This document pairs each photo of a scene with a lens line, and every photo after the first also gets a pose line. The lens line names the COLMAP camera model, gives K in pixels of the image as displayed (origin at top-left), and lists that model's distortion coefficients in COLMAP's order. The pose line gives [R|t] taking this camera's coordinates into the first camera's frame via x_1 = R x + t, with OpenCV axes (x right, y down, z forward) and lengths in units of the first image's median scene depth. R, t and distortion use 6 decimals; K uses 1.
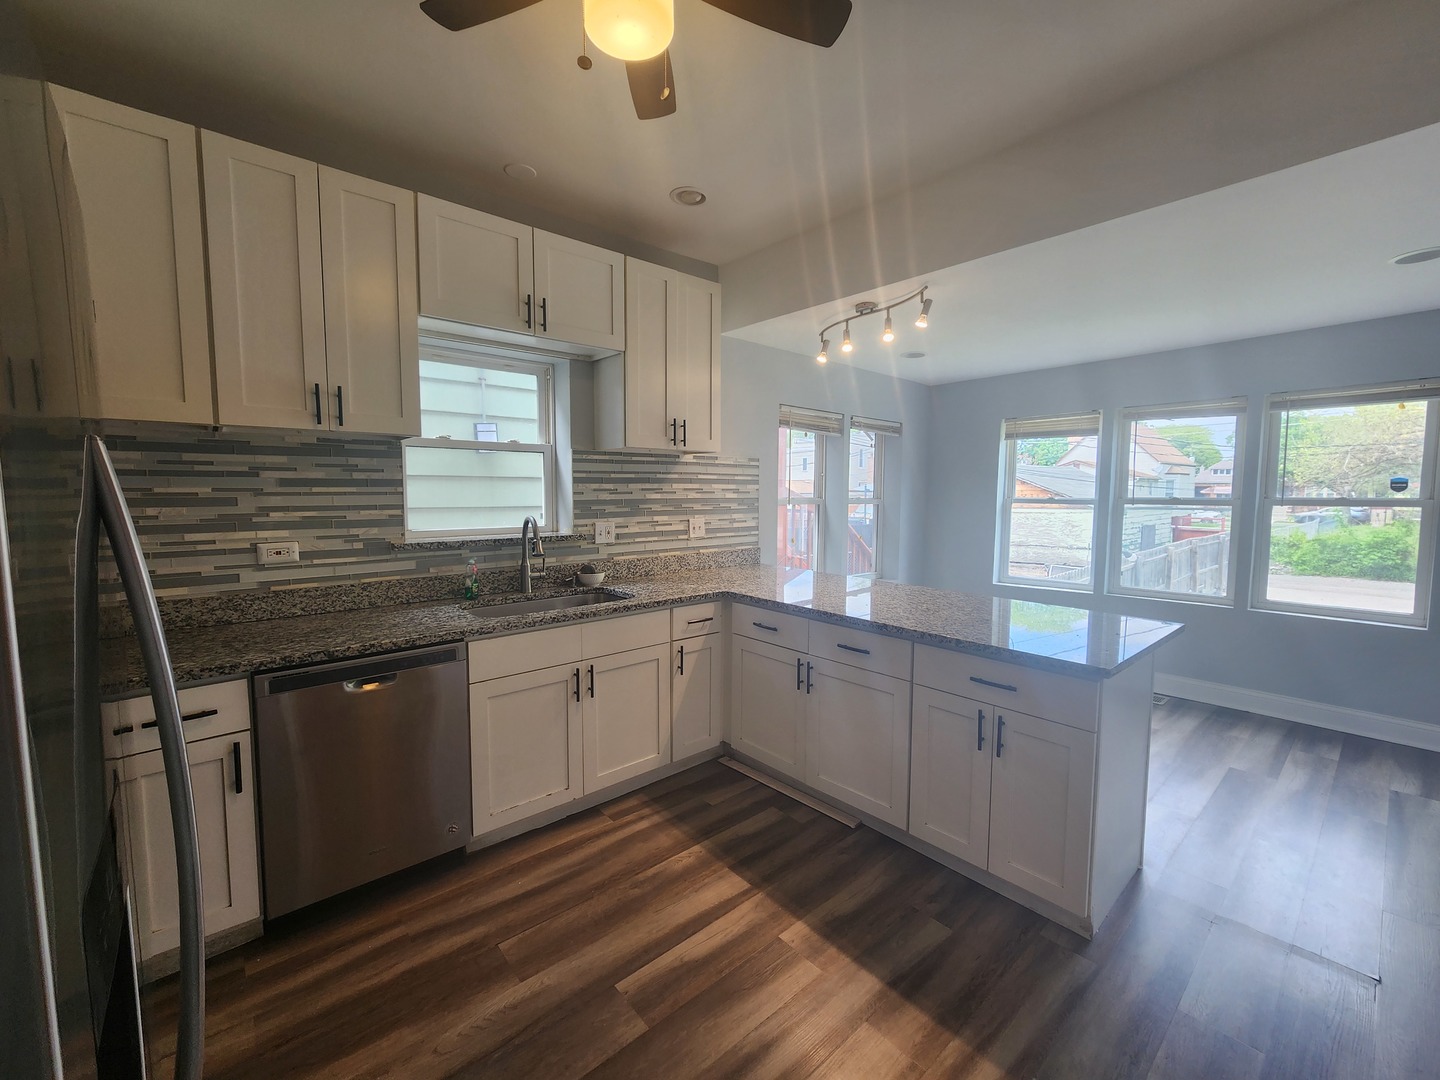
lens RADIAL K [[633.7, 0, 722.1], [0, 633.7, 536.6], [0, 0, 1]] dist [0.002510, 0.000087]
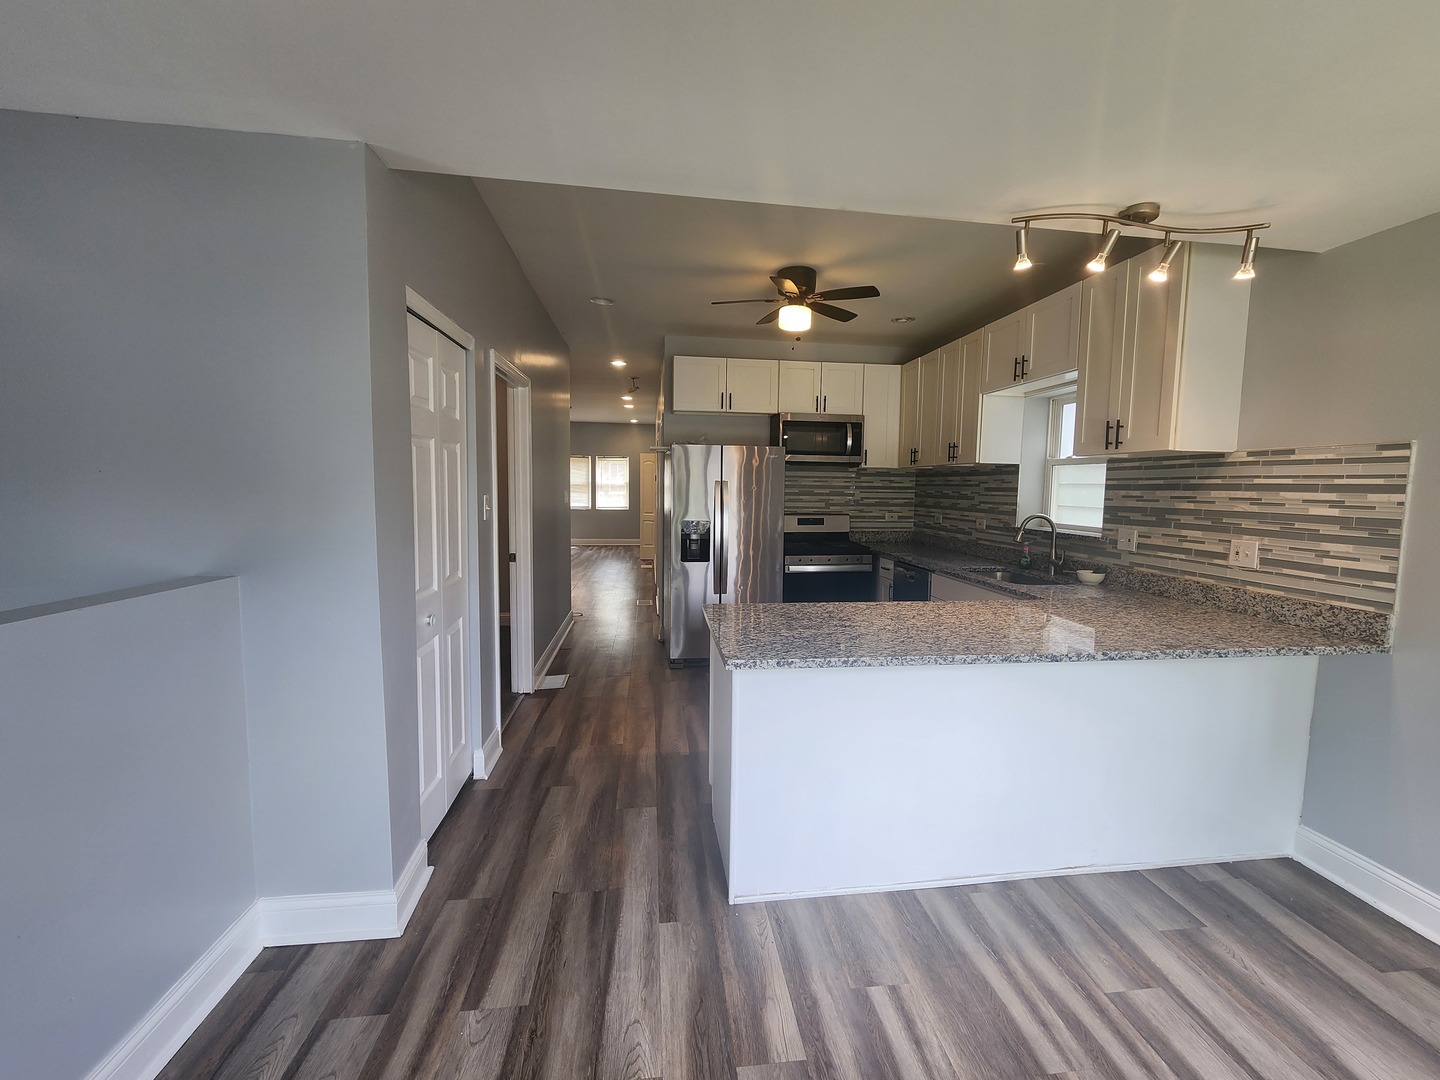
lens RADIAL K [[633.7, 0, 724.4], [0, 633.7, 541.8], [0, 0, 1]] dist [0.002510, 0.000087]
pose [[-0.590692, 0.059805, -0.804678, 0.946452], [-0.078923, 0.988186, 0.131379, -0.080407], [0.803028, 0.141112, -0.578994, 1.022198]]
